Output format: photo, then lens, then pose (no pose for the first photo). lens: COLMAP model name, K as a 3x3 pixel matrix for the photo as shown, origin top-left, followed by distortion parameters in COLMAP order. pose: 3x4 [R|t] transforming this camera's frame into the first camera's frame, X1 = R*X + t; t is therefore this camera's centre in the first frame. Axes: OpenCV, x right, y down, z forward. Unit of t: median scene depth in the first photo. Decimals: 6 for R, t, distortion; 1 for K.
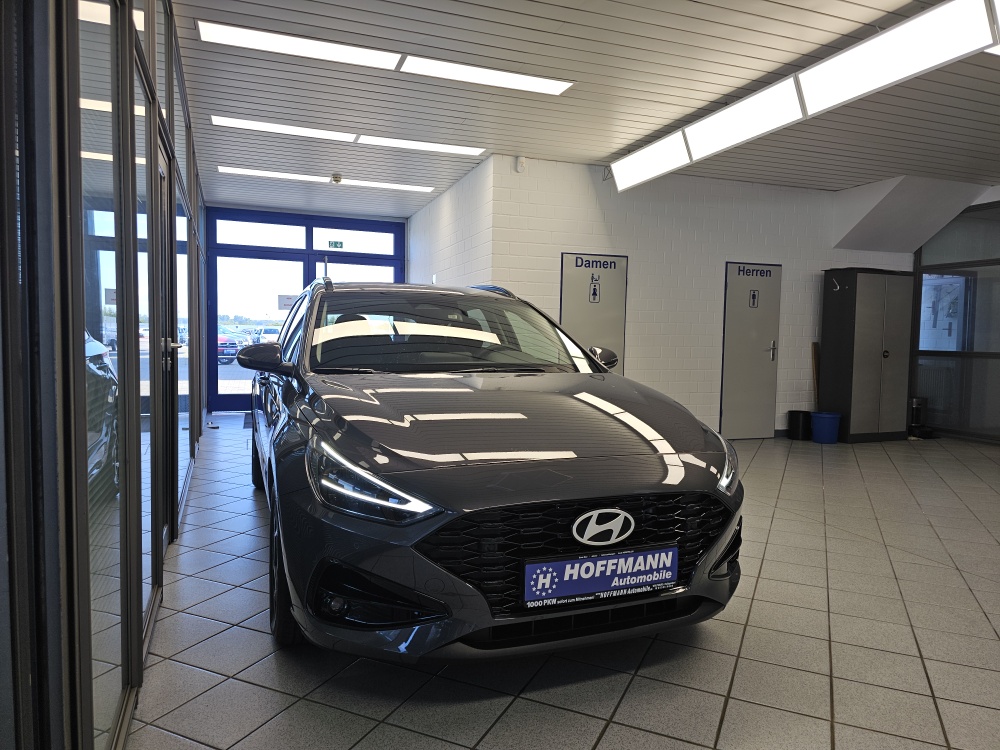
lens RADIAL K [[682.2, 0, 504.9], [0, 682.2, 384.5], [0, 0, 1]] dist [0.052522, -0.062587]
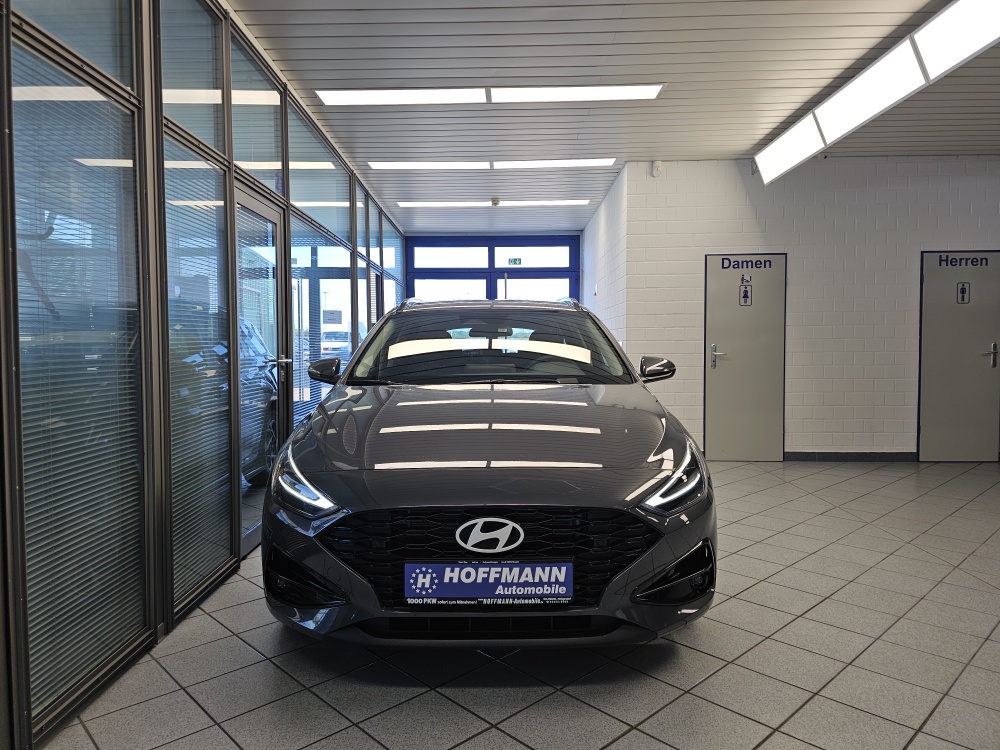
lens RADIAL K [[682.2, 0, 489.2], [0, 682.2, 374.5], [0, 0, 1]] dist [0.052522, -0.062587]
pose [[0.923856, -0.004860, -0.382709, 0.204460], [-0.004776, 0.999695, -0.024225, -0.003716], [0.382710, 0.024208, 0.923551, 0.014295]]
